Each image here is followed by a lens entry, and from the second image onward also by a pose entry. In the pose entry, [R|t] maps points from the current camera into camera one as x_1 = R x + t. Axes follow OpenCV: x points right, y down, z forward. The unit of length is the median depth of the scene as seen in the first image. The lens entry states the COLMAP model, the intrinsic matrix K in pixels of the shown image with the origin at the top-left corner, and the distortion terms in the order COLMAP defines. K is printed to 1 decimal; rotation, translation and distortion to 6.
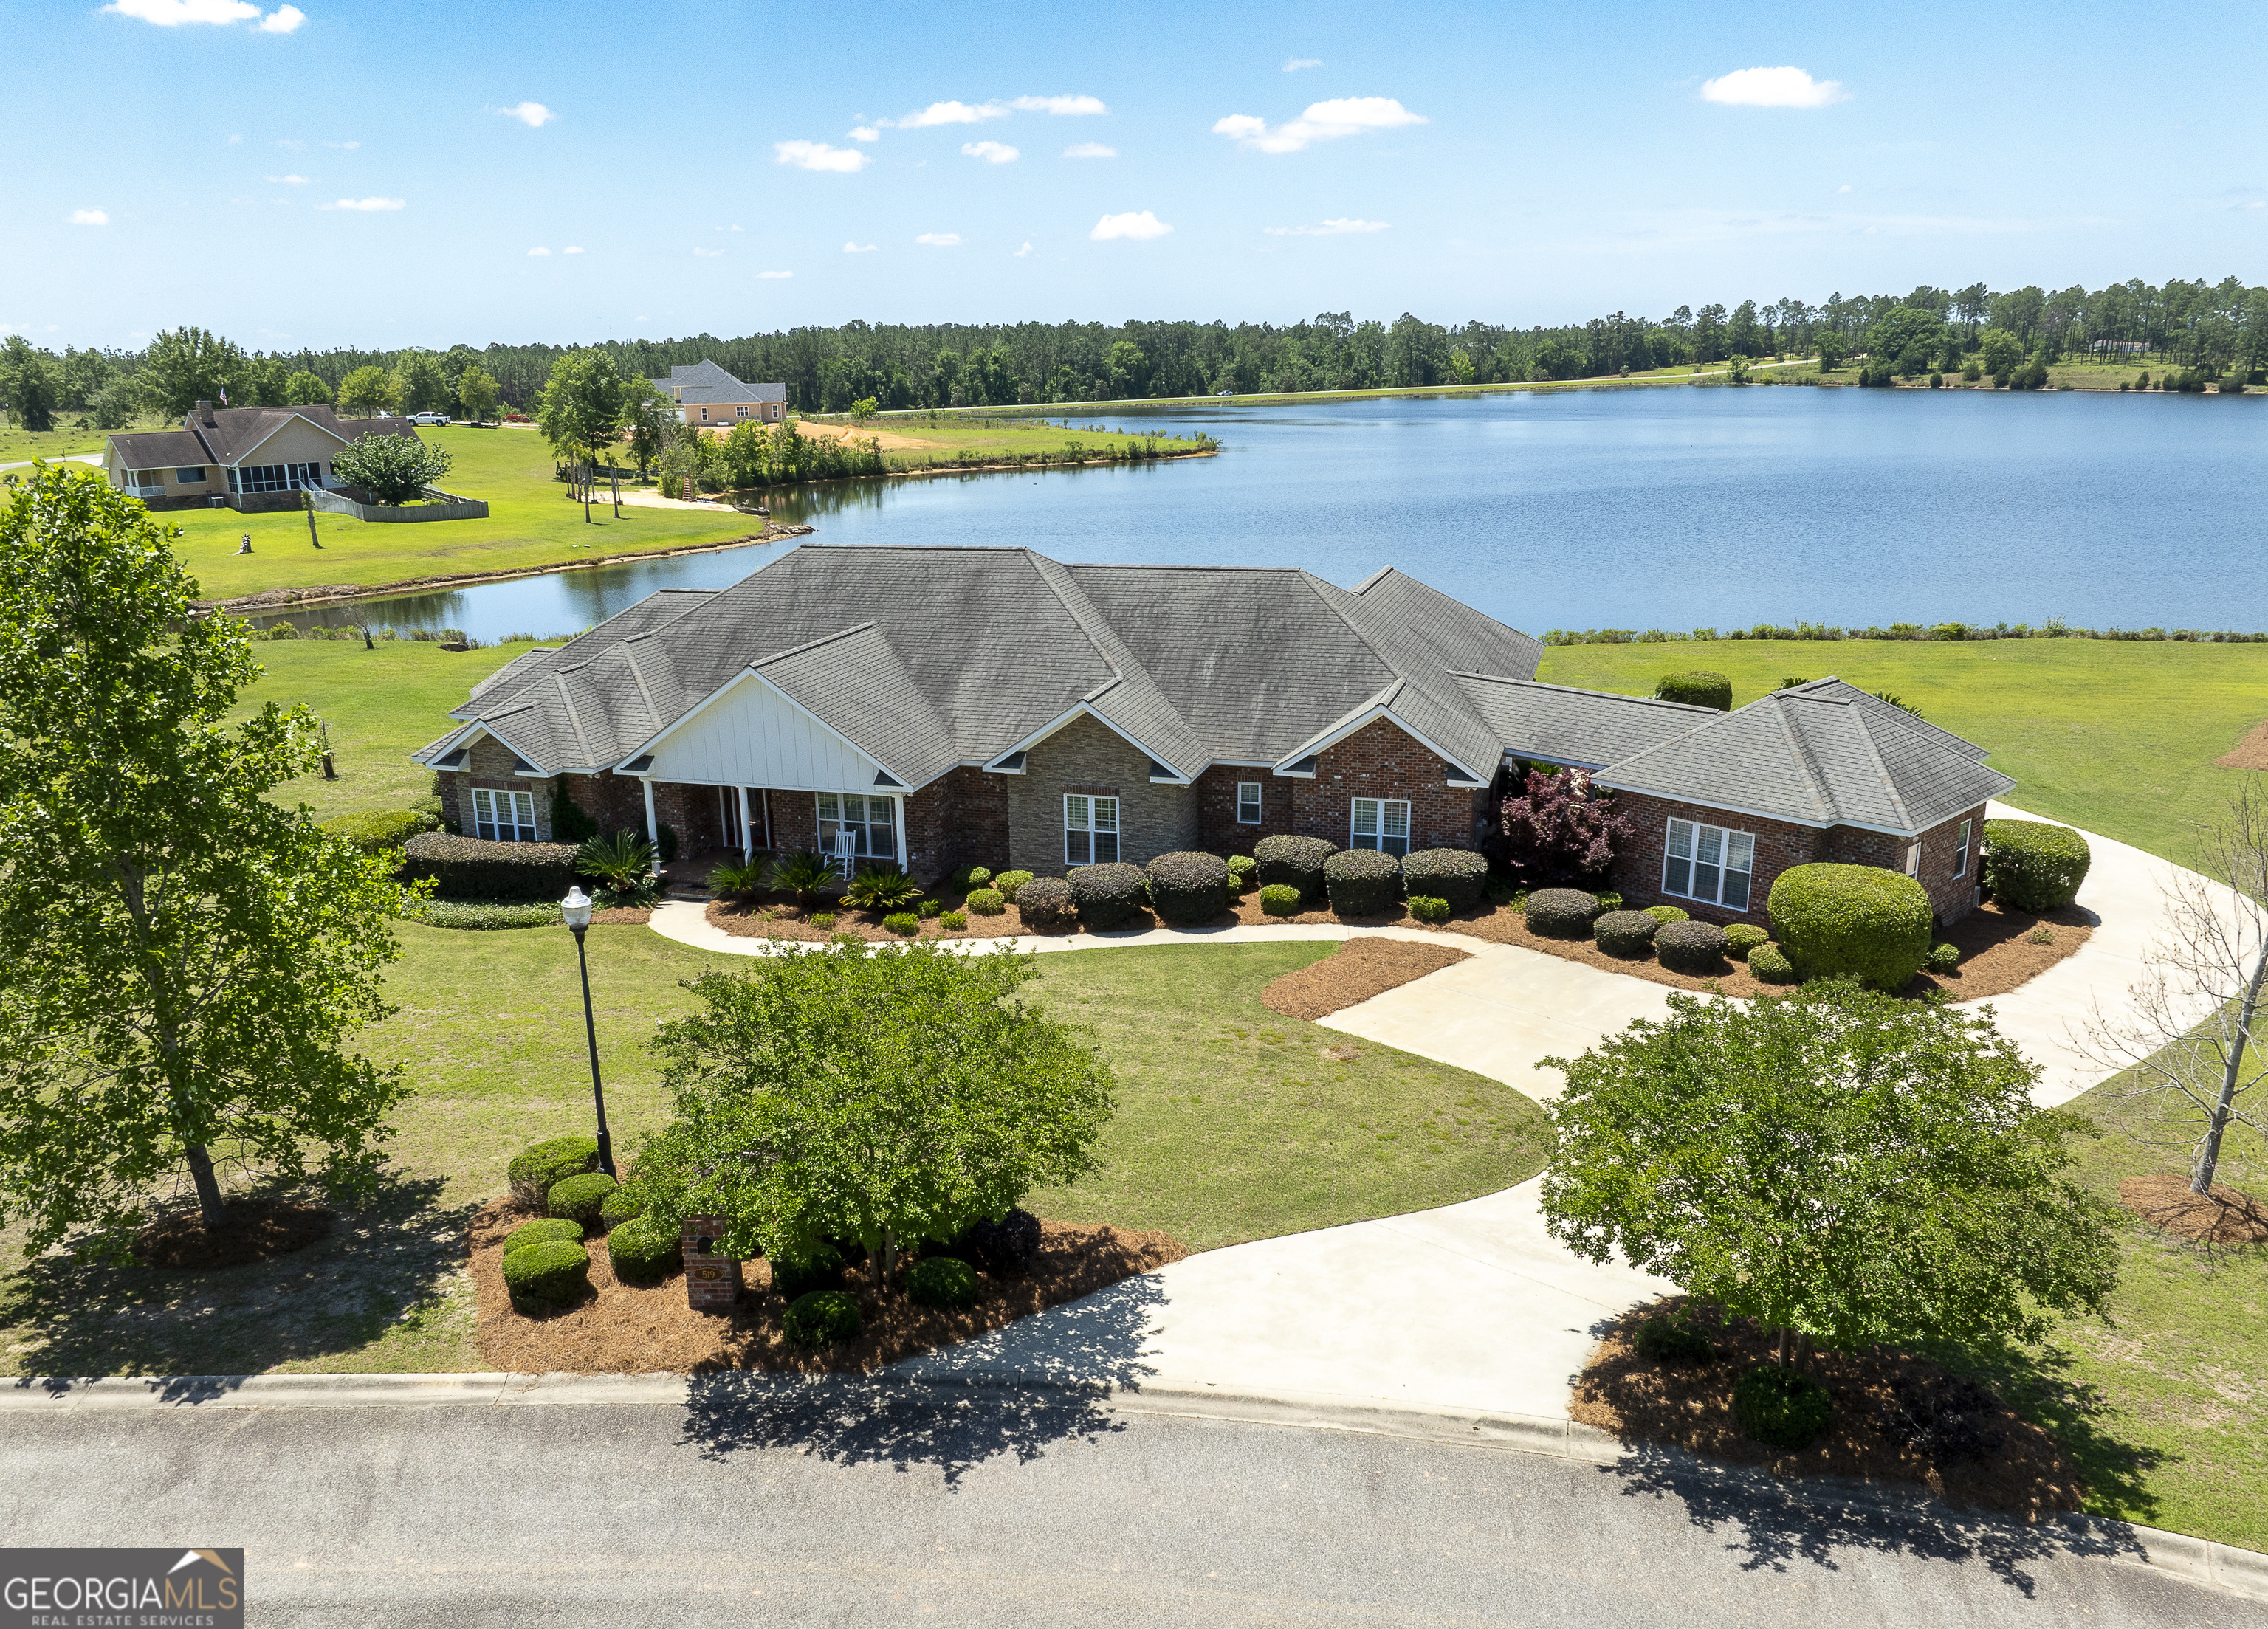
lens RADIAL K [[1752.4, 0, 1073.8], [0, 1752.4, 816.2], [0, 0, 1]] dist [-0.046467, 0.003680]
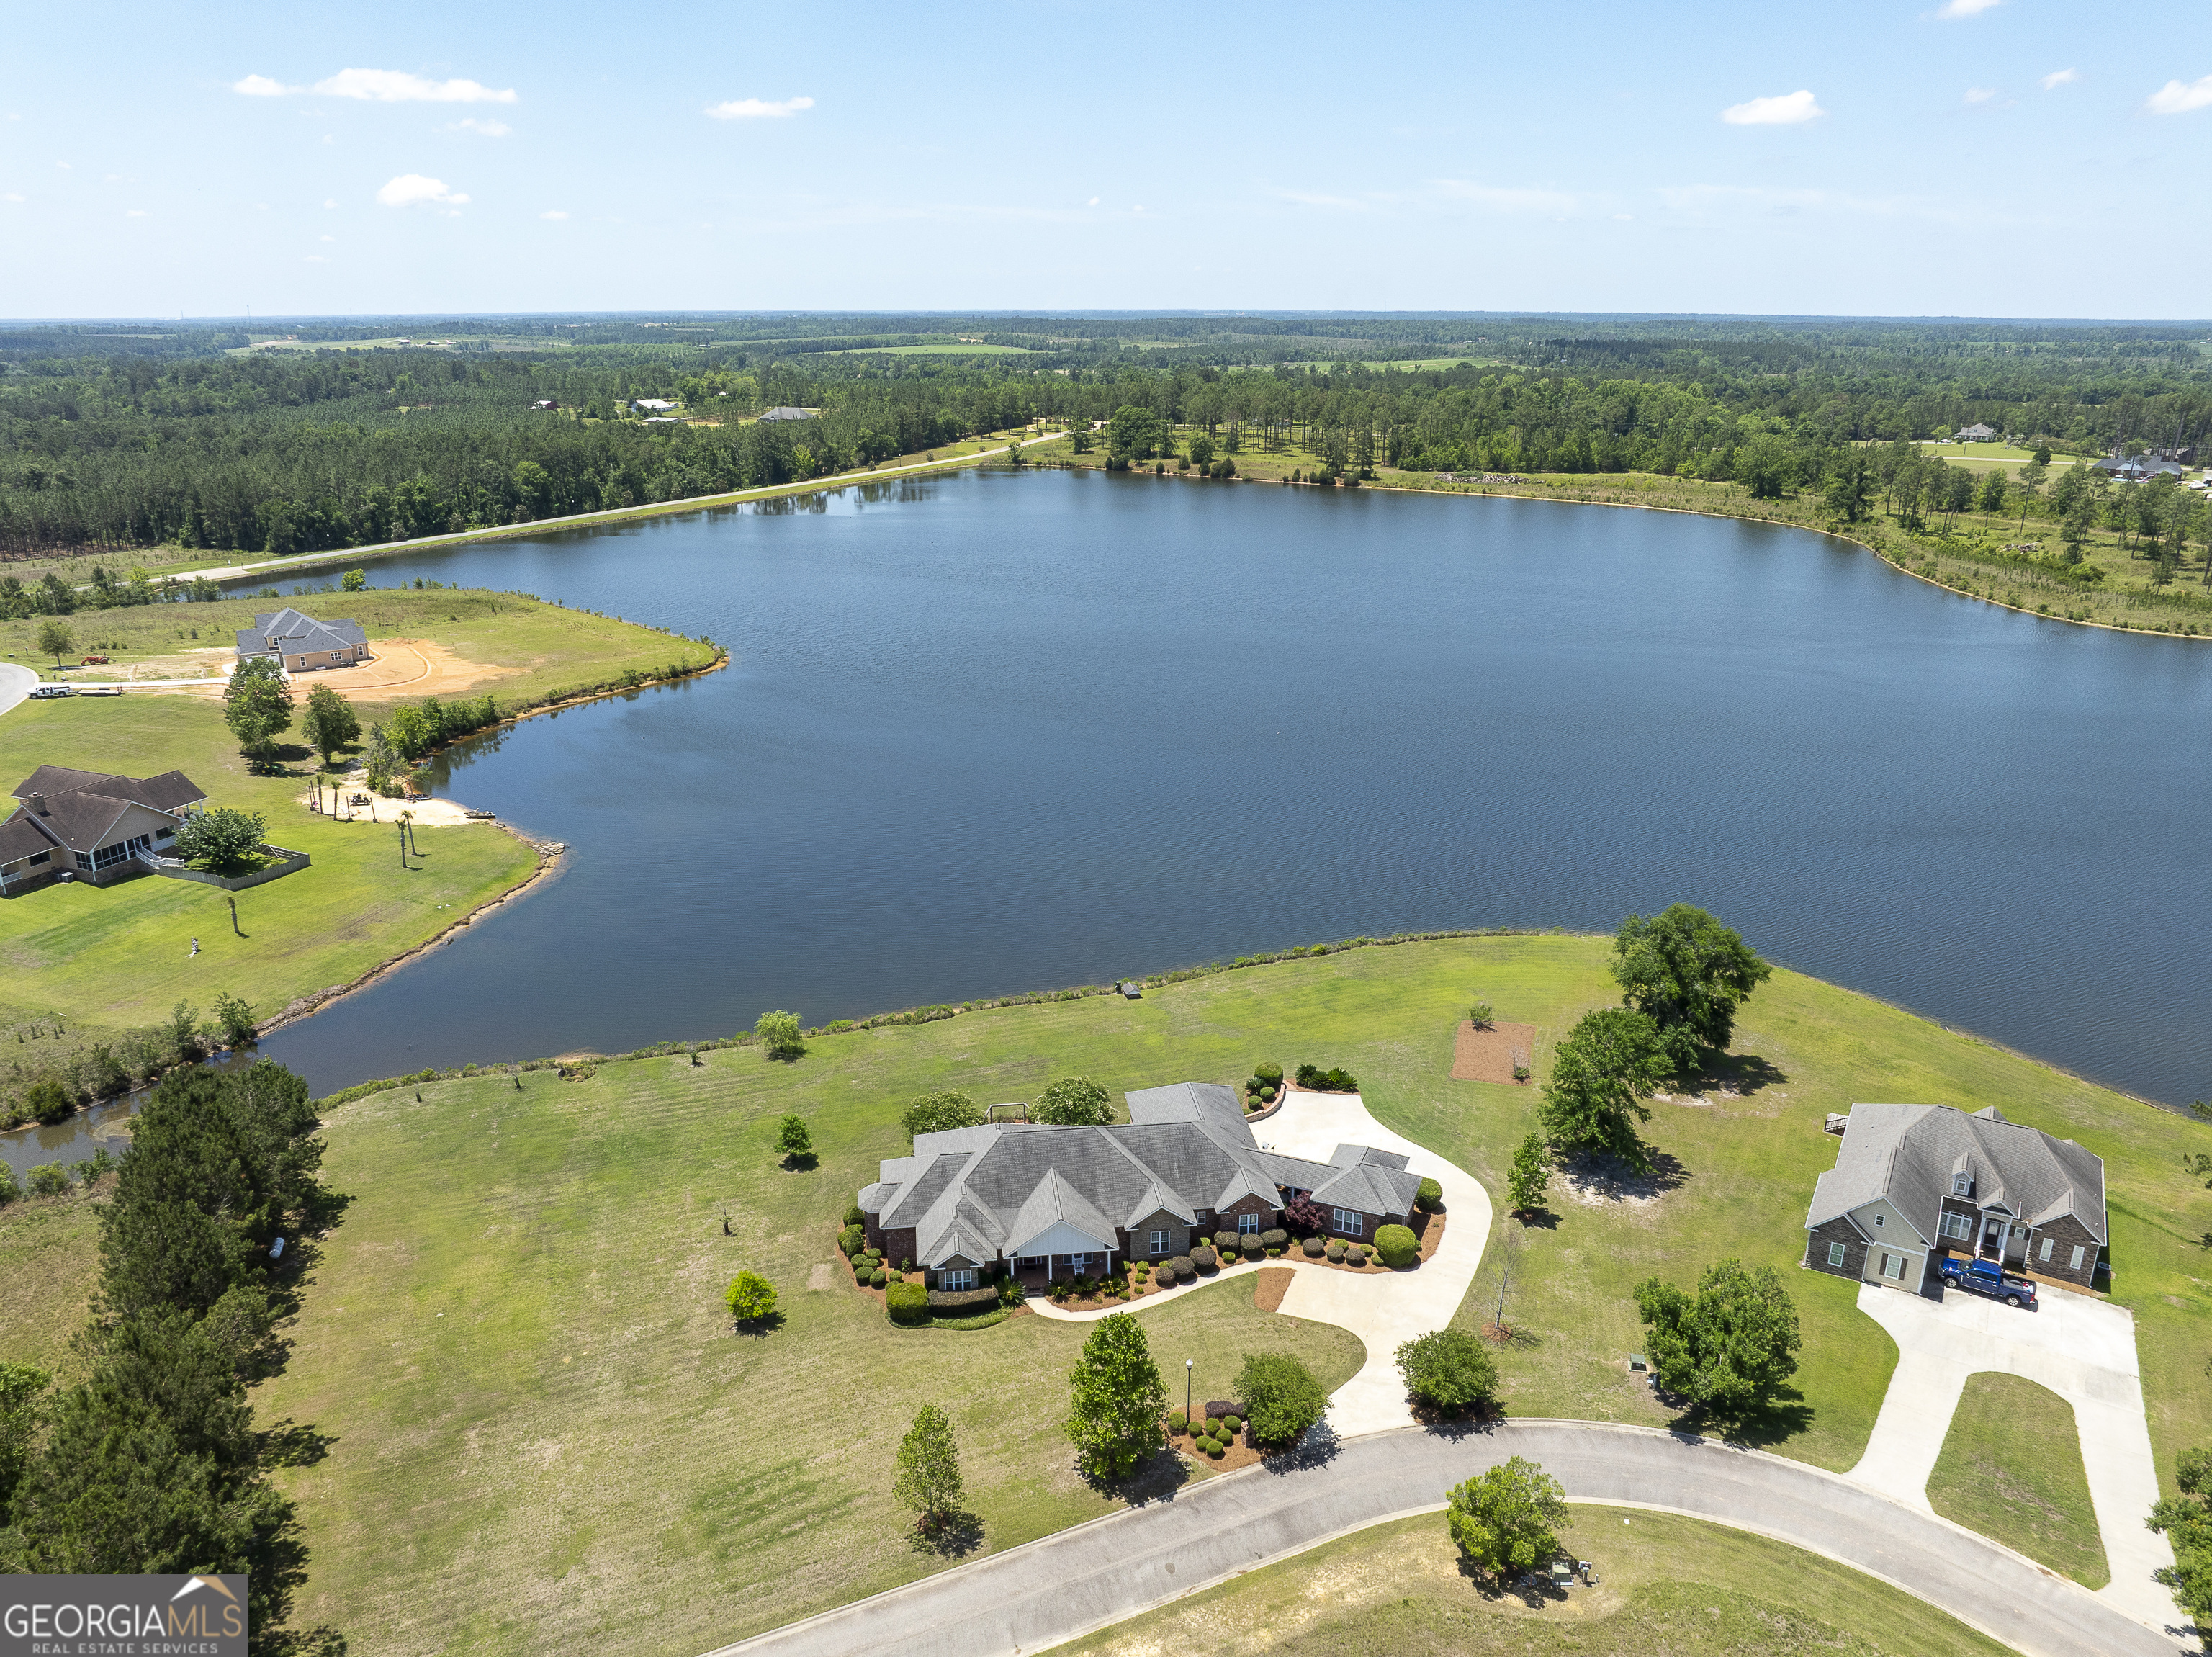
lens RADIAL K [[1592.3, 0, 1098.4], [0, 1592.3, 835.6], [0, 0, 1]] dist [-0.041708, 0.005935]
pose [[0.901665, -0.124996, 0.413977, -0.105064], [0.098489, 0.991513, 0.084861, -0.086335], [-0.421070, -0.035744, 0.906323, -0.129841]]
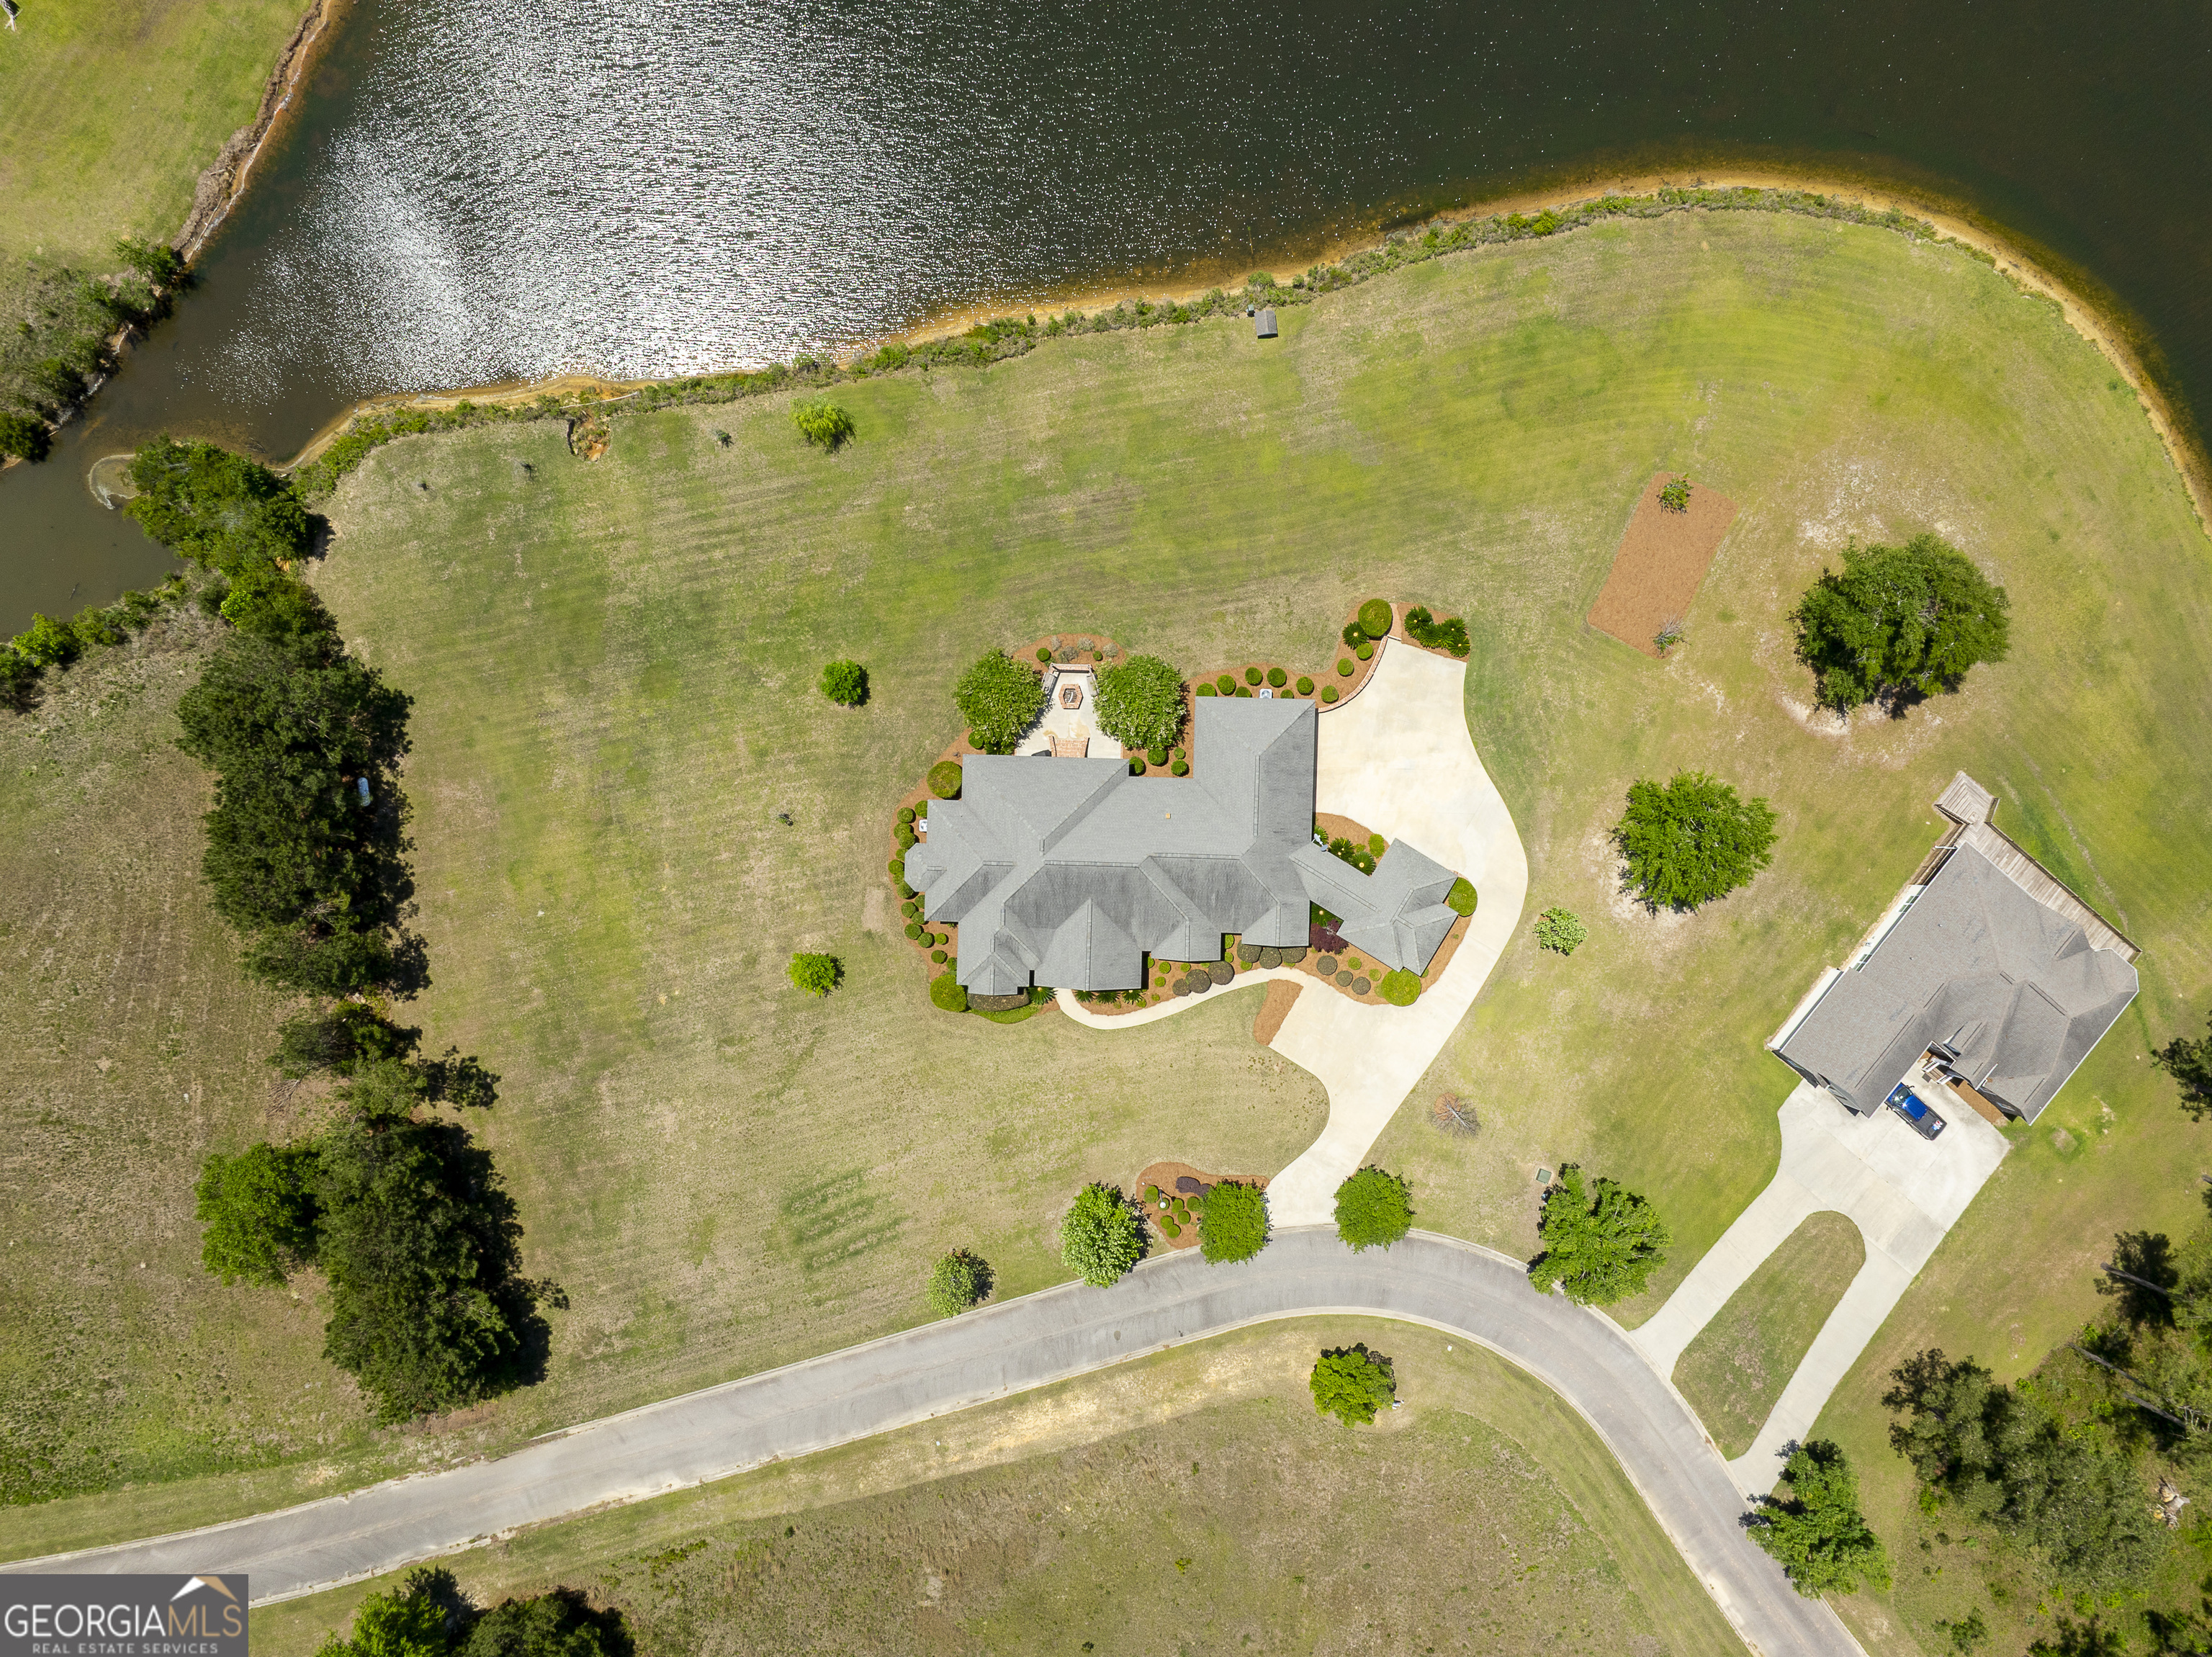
lens RADIAL K [[1559.9, 0, 1113.7], [0, 1559.9, 830.8], [0, 0, 1]] dist [-0.033151, 0.002619]
pose [[0.956999, -0.289694, 0.015147, -0.008809], [0.055656, 0.234602, 0.970497, -0.264294], [-0.284701, -0.927922, 0.240637, 0.052397]]
